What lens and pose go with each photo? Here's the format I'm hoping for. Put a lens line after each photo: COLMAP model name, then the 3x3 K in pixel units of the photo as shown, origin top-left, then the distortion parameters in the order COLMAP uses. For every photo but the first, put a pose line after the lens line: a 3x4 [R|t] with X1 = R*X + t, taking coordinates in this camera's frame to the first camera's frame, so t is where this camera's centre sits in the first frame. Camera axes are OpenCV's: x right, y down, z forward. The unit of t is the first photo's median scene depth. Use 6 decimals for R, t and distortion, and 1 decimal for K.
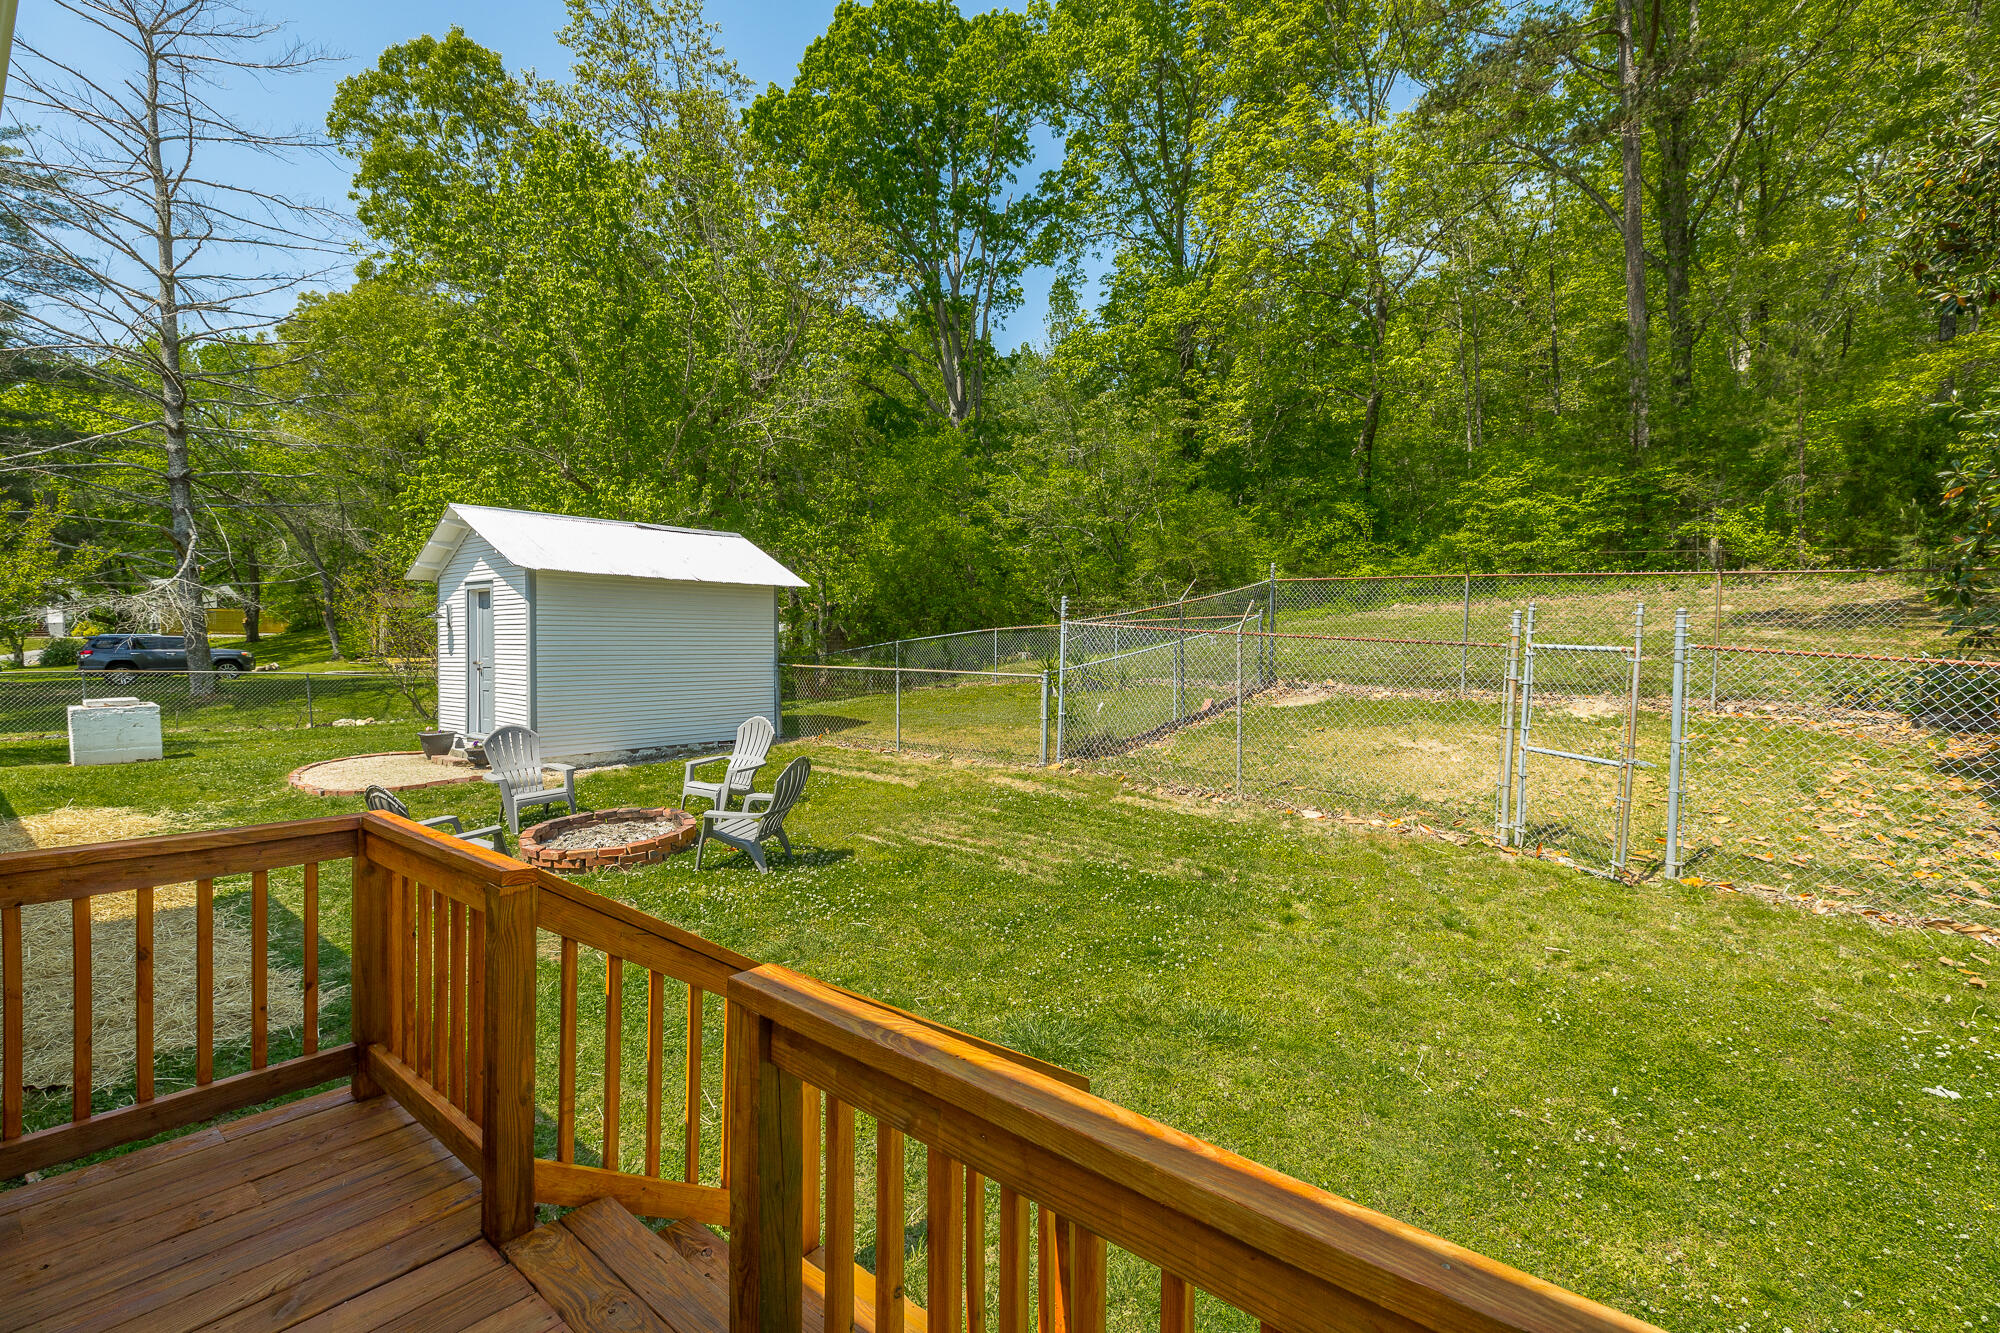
lens RADIAL K [[868.8, 0, 1000.0], [0, 868.8, 666.5], [0, 0, 1]] dist [0.001861, 0.000094]
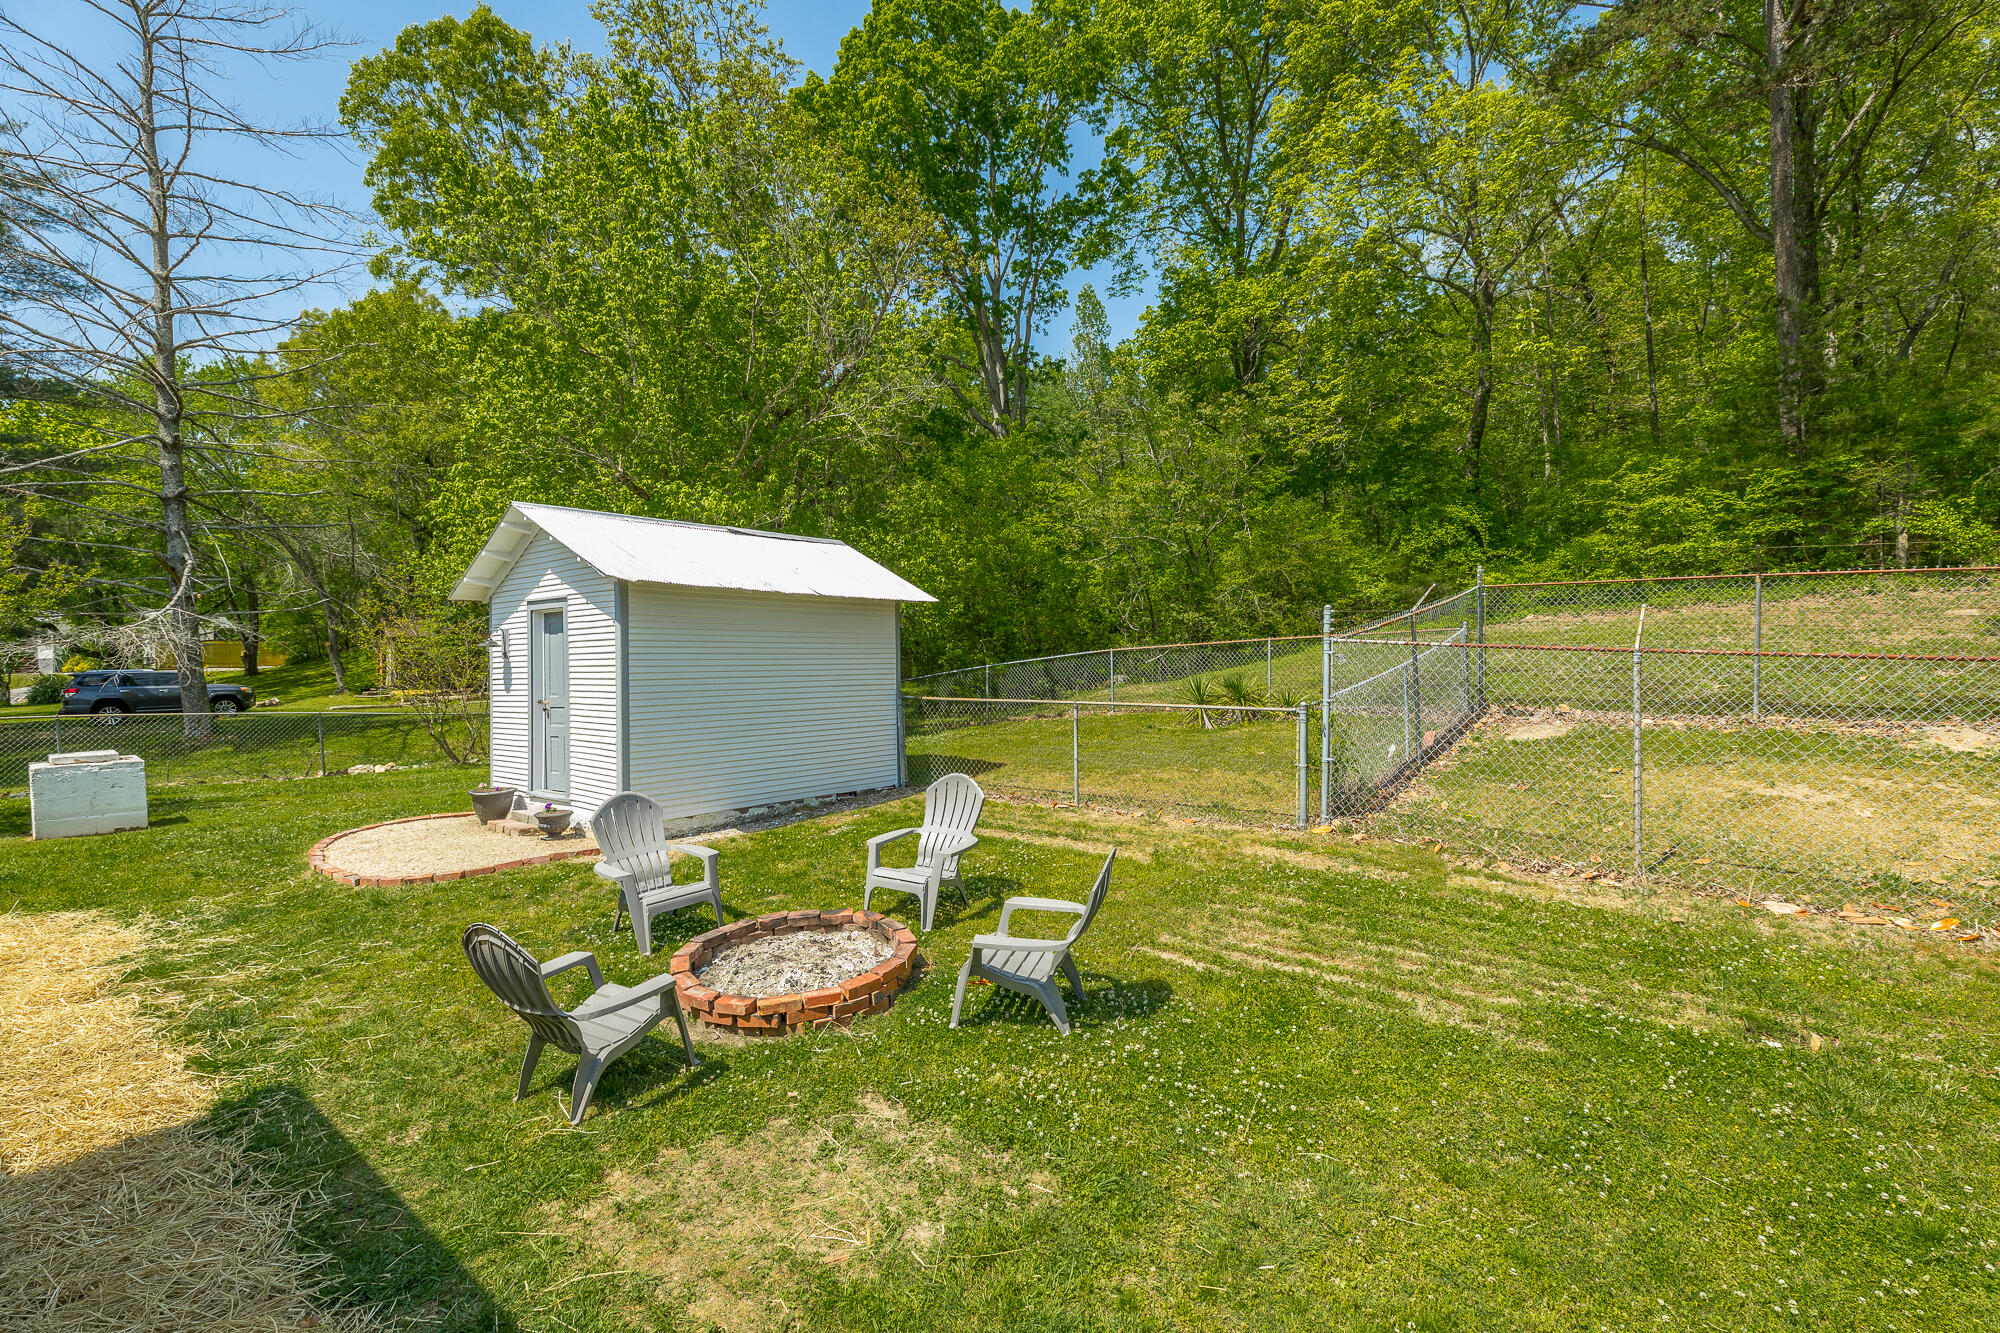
lens RADIAL K [[872.2, 0, 1000.0], [0, 872.2, 666.5], [0, 0, 1]] dist [0.002129, 0.000255]
pose [[0.999884, -0.015224, 0.000626, -0.087157], [0.015234, 0.999590, -0.024237, -0.005205], [-0.000256, 0.024244, 0.999706, 0.095121]]
